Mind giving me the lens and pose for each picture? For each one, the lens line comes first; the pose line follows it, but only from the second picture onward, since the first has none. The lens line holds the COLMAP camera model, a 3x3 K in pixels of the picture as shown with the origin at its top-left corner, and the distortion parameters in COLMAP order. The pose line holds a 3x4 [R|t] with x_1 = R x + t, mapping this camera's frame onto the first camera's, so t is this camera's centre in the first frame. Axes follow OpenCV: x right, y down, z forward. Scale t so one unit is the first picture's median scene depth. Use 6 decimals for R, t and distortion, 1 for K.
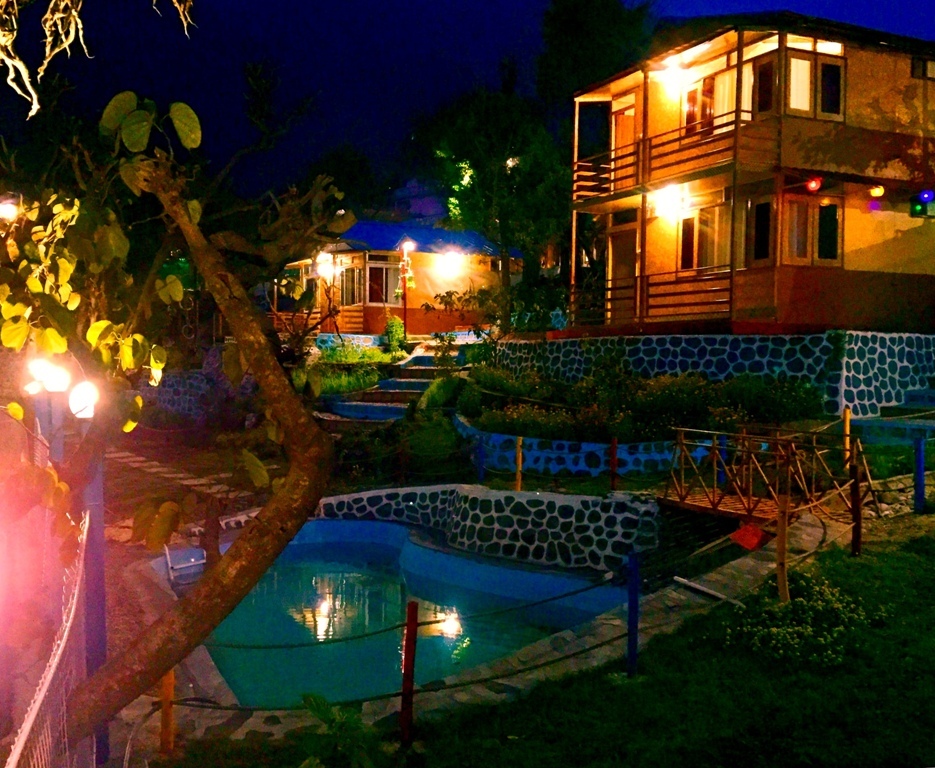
lens RADIAL K [[914.9, 0, 426.9], [0, 914.9, 382.5], [0, 0, 1]] dist [0.046536, 0.000000]
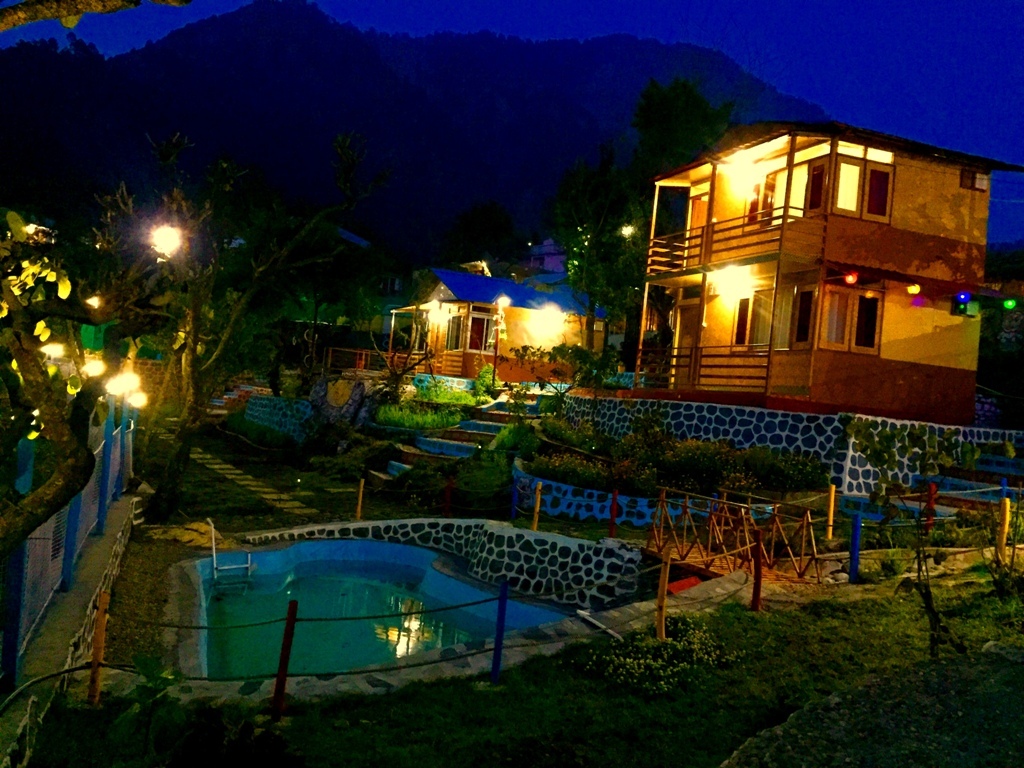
lens RADIAL K [[865.6, 0, 513.0], [0, 865.6, 386.1], [0, 0, 1]] dist [0.077017, -0.103239]
pose [[0.994253, 0.088197, -0.060678, 0.105062], [-0.090865, 0.994947, -0.042701, -0.007596], [0.056605, 0.047969, 0.997244, -0.052456]]
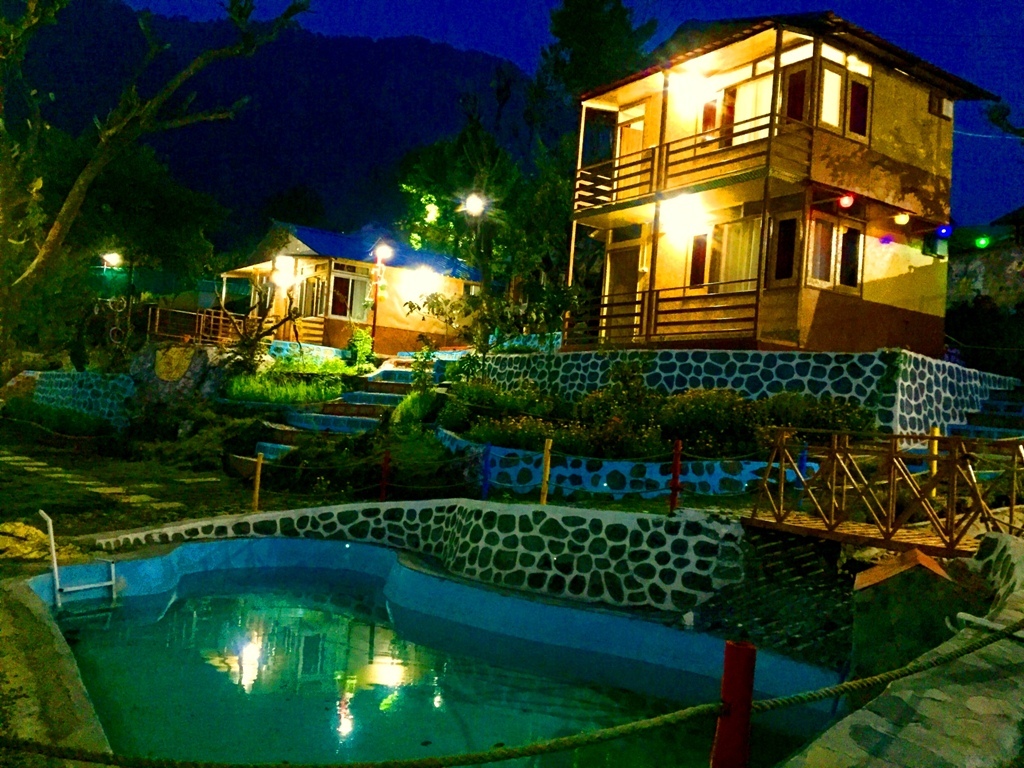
lens RADIAL K [[865.6, 0, 507.9], [0, 865.6, 385.4], [0, 0, 1]] dist [0.077017, -0.103239]
pose [[0.983388, 0.073680, 0.165891, -0.053060], [-0.063285, 0.995737, -0.067105, 0.056278], [-0.170128, 0.055491, 0.983858, 0.225530]]
